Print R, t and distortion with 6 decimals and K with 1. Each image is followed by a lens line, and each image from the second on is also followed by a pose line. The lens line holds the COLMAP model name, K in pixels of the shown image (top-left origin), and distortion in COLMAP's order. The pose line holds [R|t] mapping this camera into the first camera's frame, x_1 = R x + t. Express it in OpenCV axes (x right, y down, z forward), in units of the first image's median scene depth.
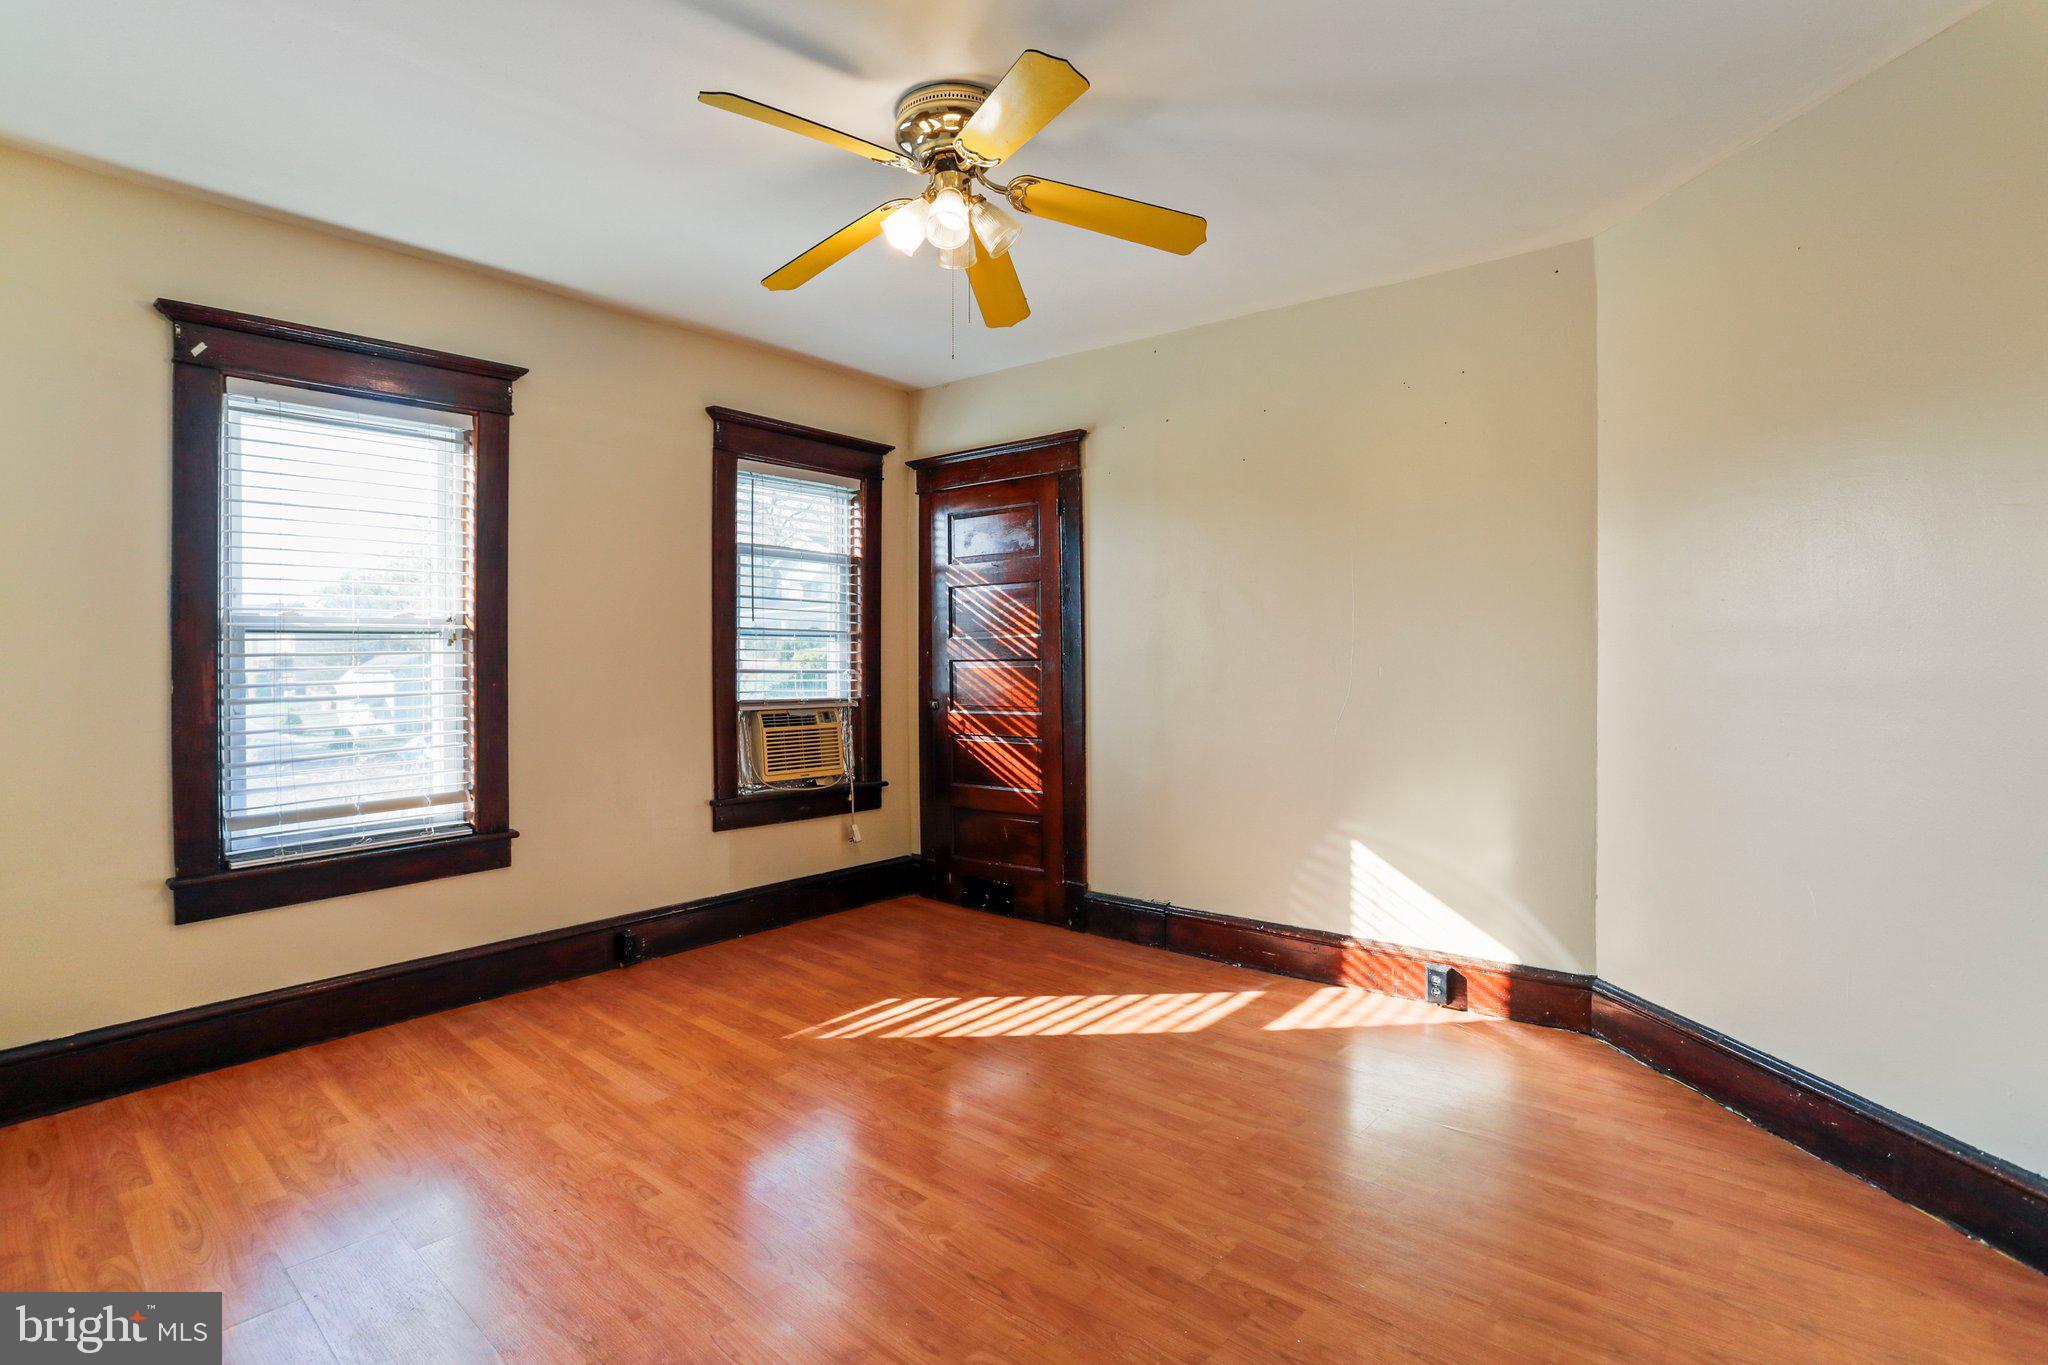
lens RADIAL K [[1006.4, 0, 1026.7], [0, 1006.4, 681.2], [0, 0, 1]] dist [0.002116, 0.005629]
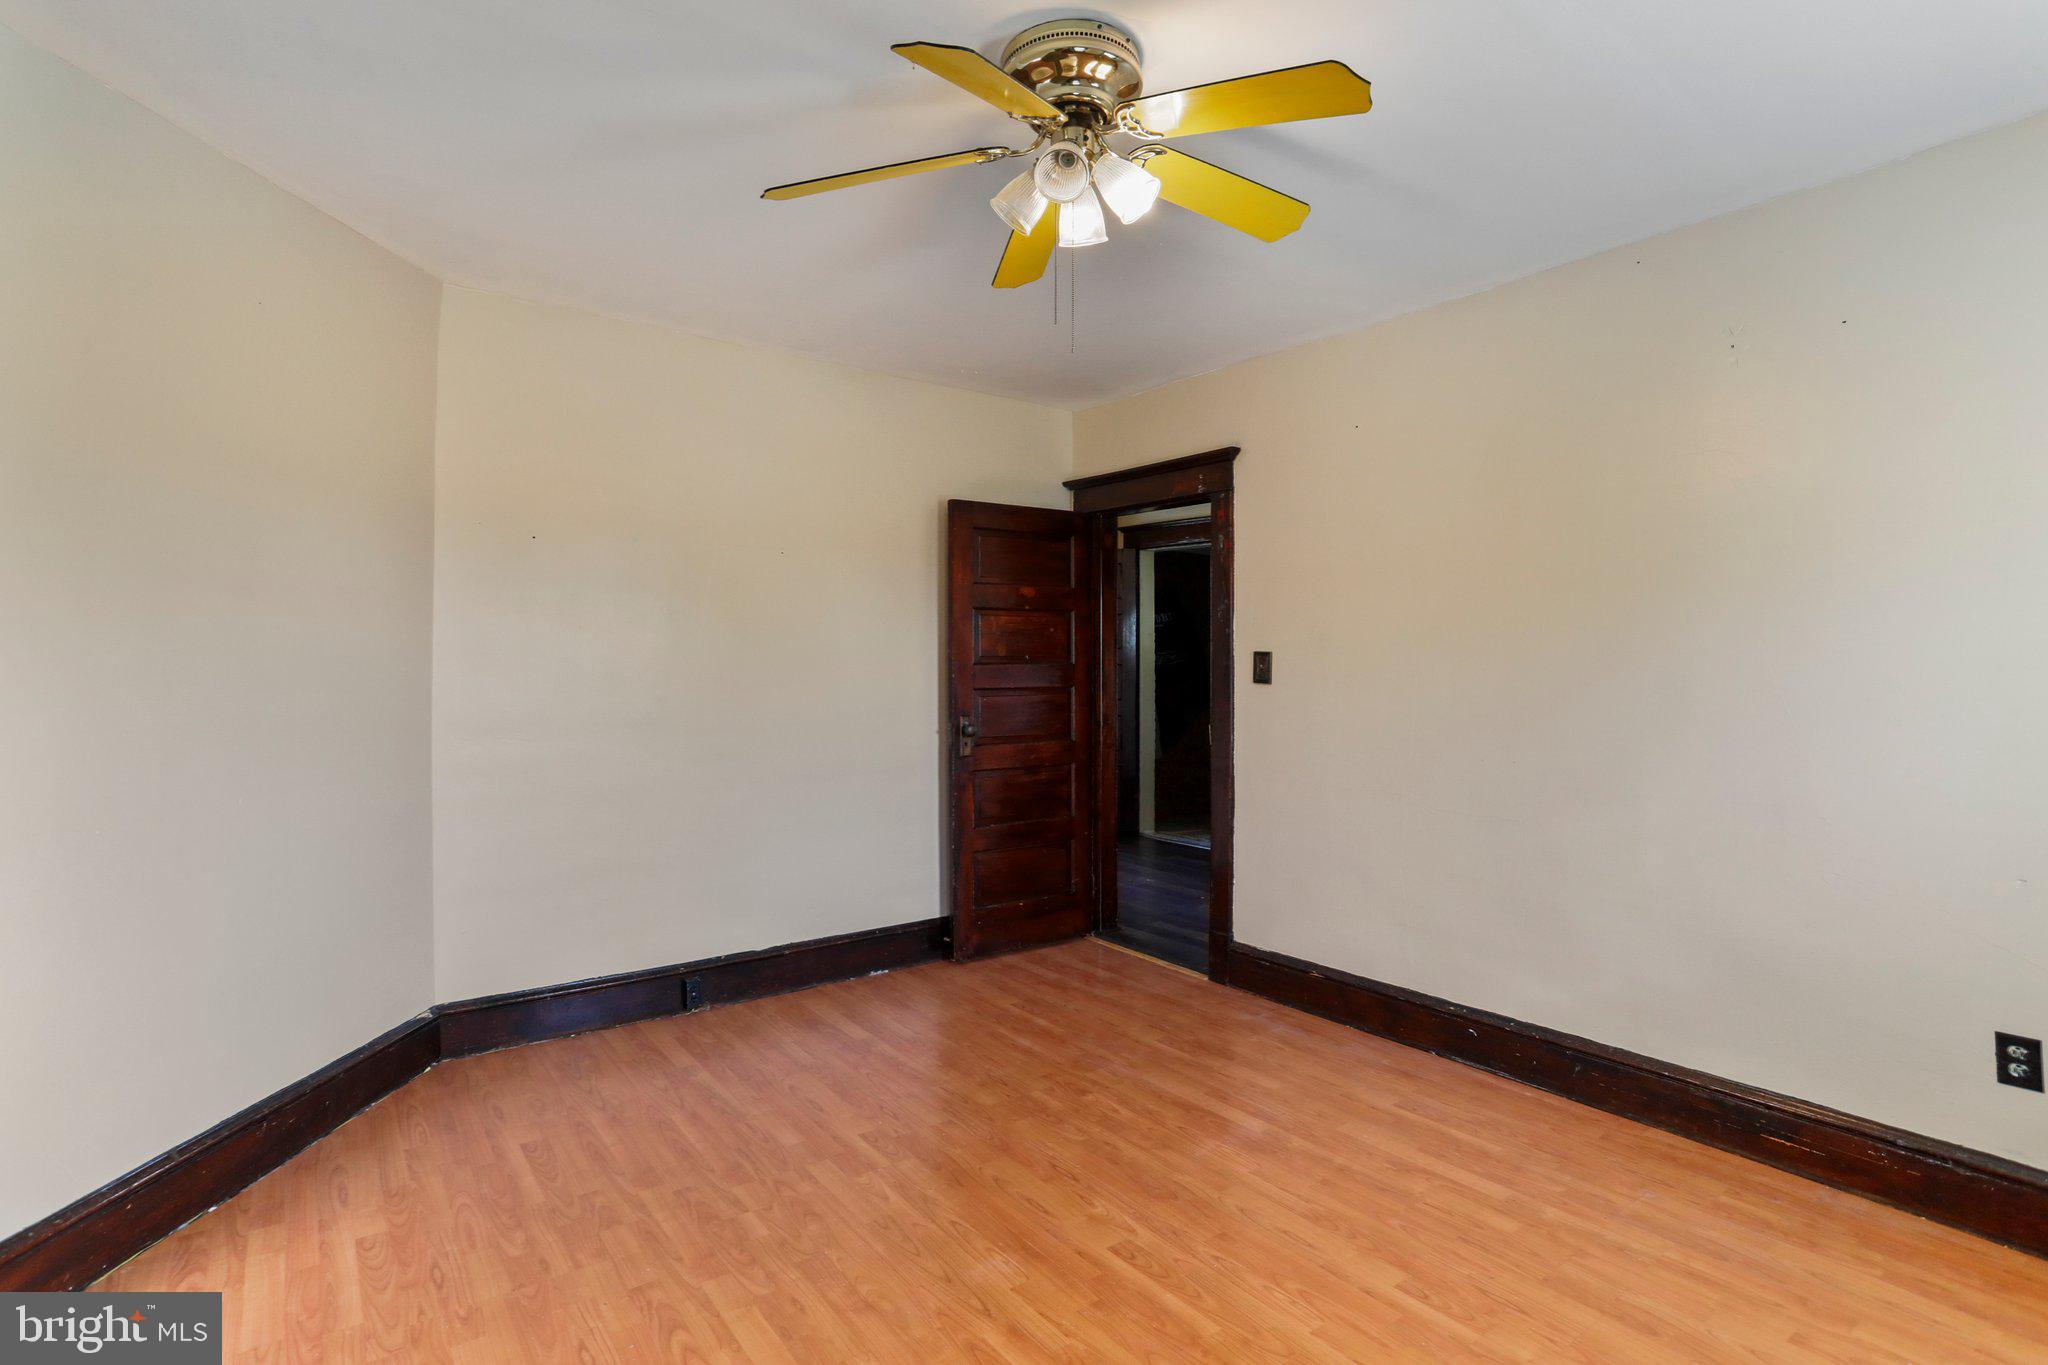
lens RADIAL K [[1006.4, 0, 1023.9], [0, 1006.4, 675.2], [0, 0, 1]] dist [0.002116, 0.005629]
pose [[-0.979723, -0.000178, 0.200358, -0.227063], [0.006584, 0.999431, 0.033082, -0.088452], [-0.200250, 0.033730, -0.979164, 2.062822]]
